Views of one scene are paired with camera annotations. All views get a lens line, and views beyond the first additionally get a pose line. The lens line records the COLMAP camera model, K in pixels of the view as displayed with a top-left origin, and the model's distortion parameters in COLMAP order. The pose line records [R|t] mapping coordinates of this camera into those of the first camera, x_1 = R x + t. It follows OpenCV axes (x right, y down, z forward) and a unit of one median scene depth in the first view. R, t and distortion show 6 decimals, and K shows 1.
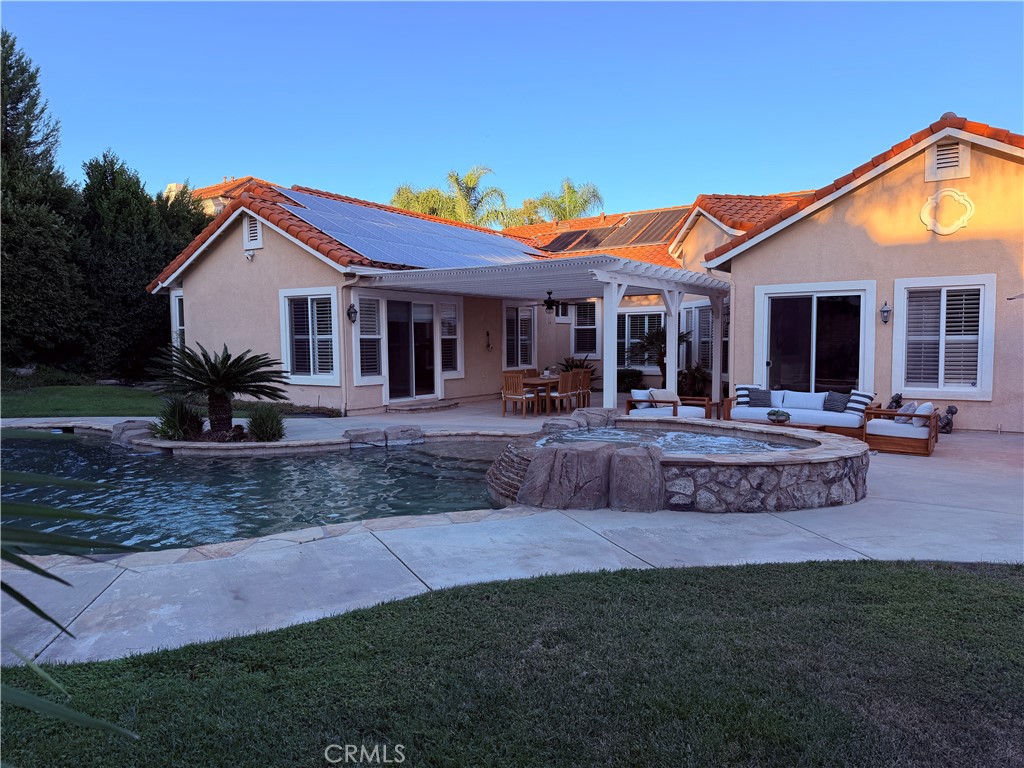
lens RADIAL K [[713.2, 0, 510.6], [0, 713.2, 388.6], [0, 0, 1]] dist [0.116847, -0.153281]
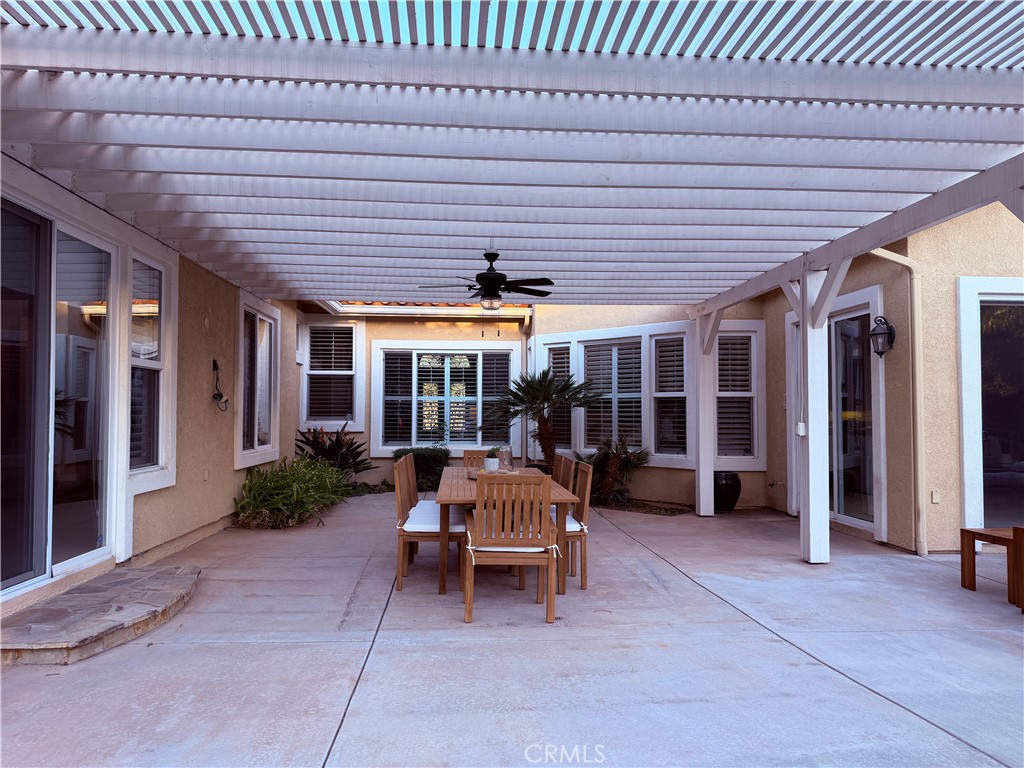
lens RADIAL K [[713.2, 0, 510.6], [0, 713.2, 388.6], [0, 0, 1]] dist [0.116847, -0.153281]
pose [[0.795049, 0.029639, 0.605820, -0.164373], [0.032727, 0.995254, -0.091641, -0.025931], [-0.605661, 0.092686, 0.790306, 0.668948]]
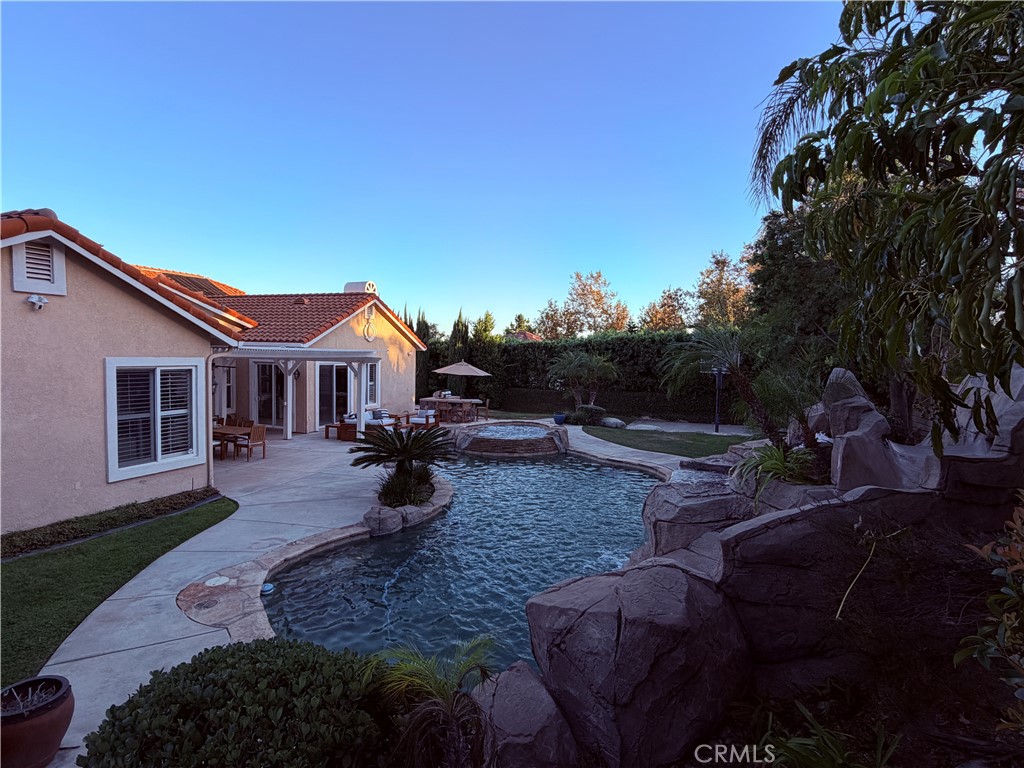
lens RADIAL K [[524.1, 0, 506.6], [0, 524.1, 386.7], [0, 0, 1]] dist [-0.017819, -0.000318]
pose [[-0.199504, -0.061244, 0.977981, -0.873105], [0.041768, 0.996606, 0.070931, -0.120299], [-0.979006, 0.054999, -0.196269, 0.660568]]
